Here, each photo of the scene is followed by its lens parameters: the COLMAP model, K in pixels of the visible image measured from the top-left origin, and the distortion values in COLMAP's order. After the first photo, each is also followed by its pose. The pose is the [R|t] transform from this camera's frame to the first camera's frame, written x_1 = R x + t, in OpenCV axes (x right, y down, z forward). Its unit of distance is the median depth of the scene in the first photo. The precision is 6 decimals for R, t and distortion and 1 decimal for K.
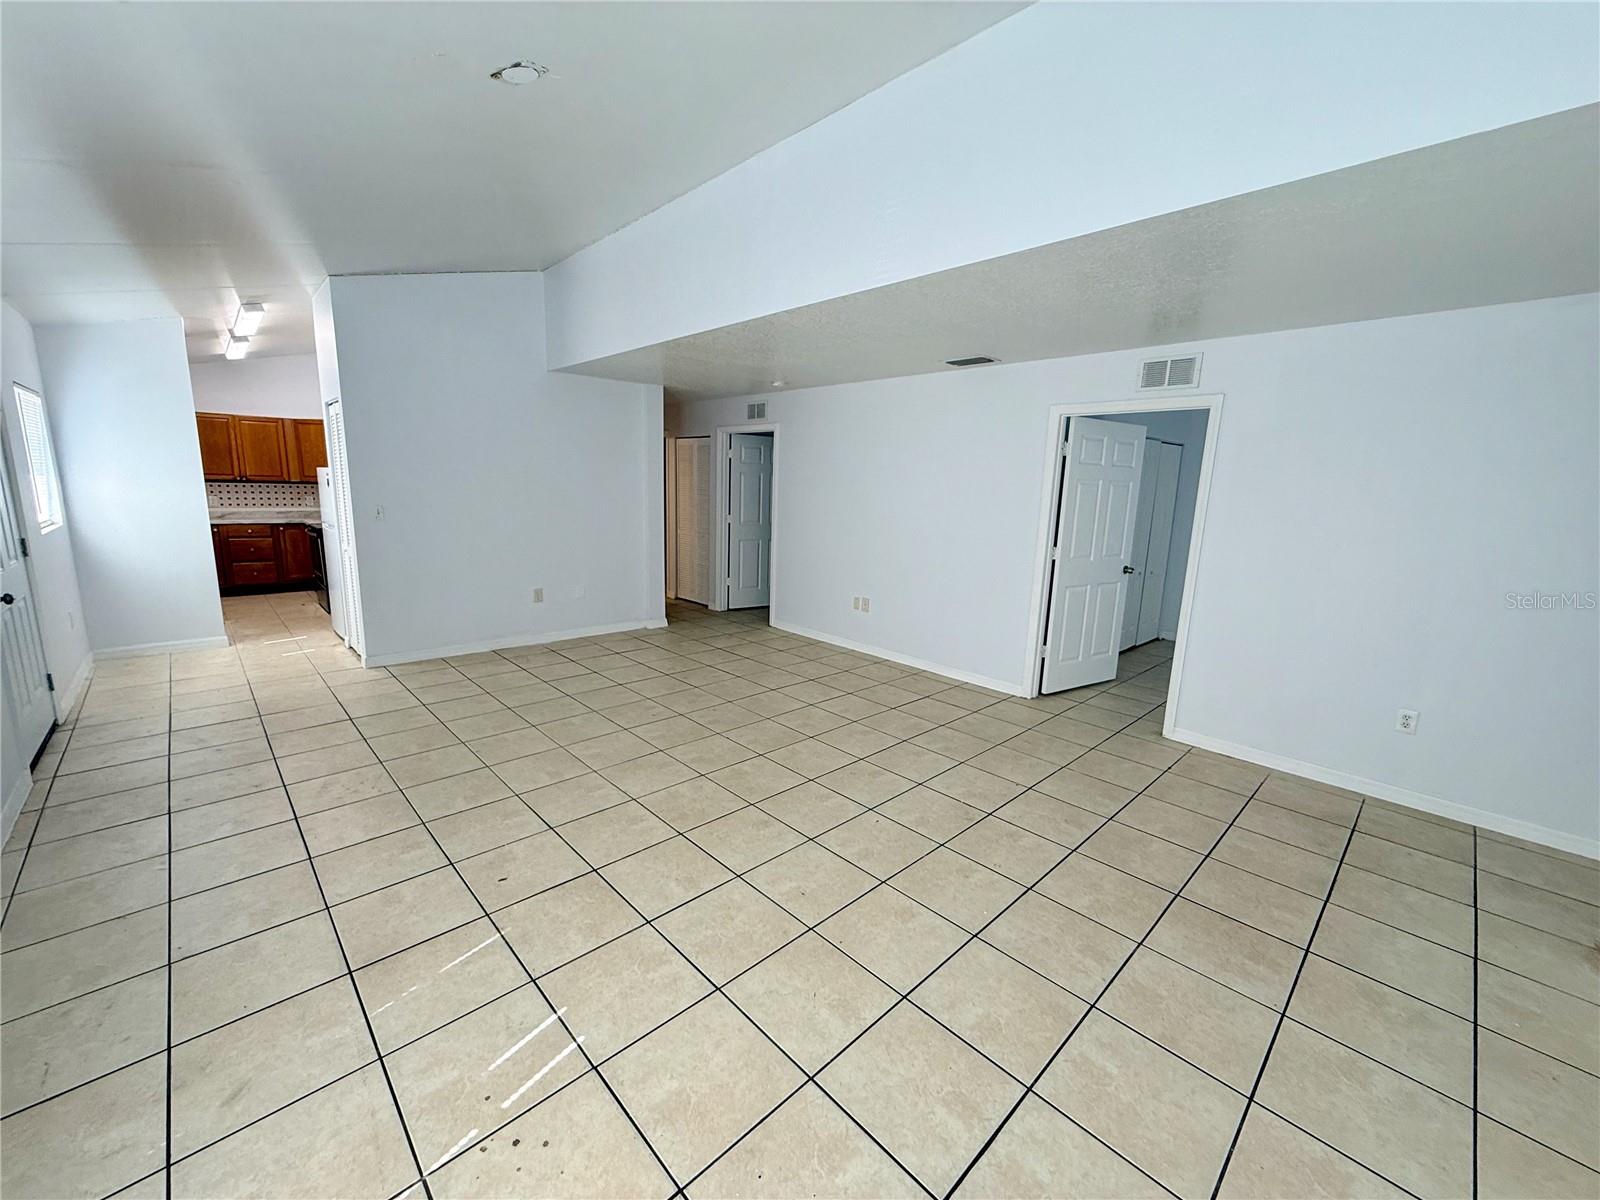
lens RADIAL K [[639.2, 0, 797.2], [0, 639.2, 600.8], [0, 0, 1]] dist [0.000524, 0.000116]
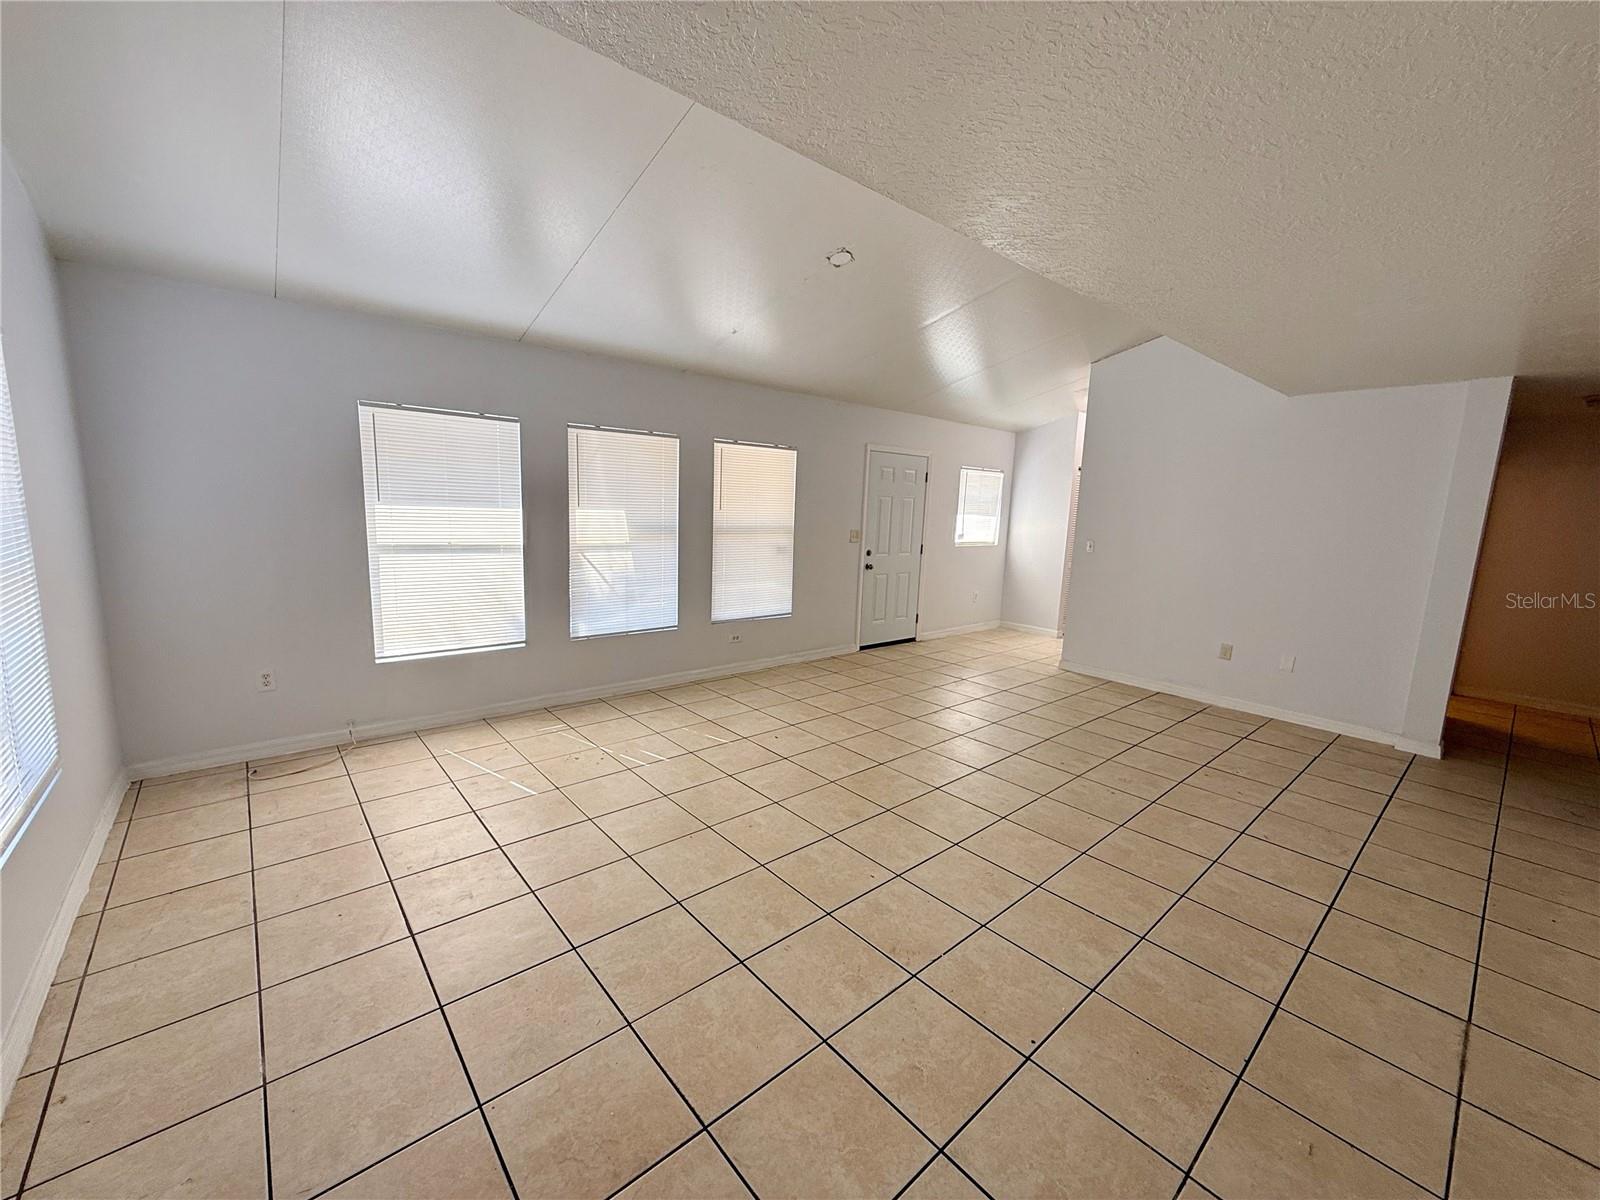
lens RADIAL K [[639.2, 0, 797.2], [0, 639.2, 600.8], [0, 0, 1]] dist [0.000524, 0.000116]
pose [[-0.042644, 0.122363, -0.991569, 0.776642], [-0.221527, 0.966609, 0.128810, -0.094499], [0.974221, 0.225152, -0.014113, 0.662519]]
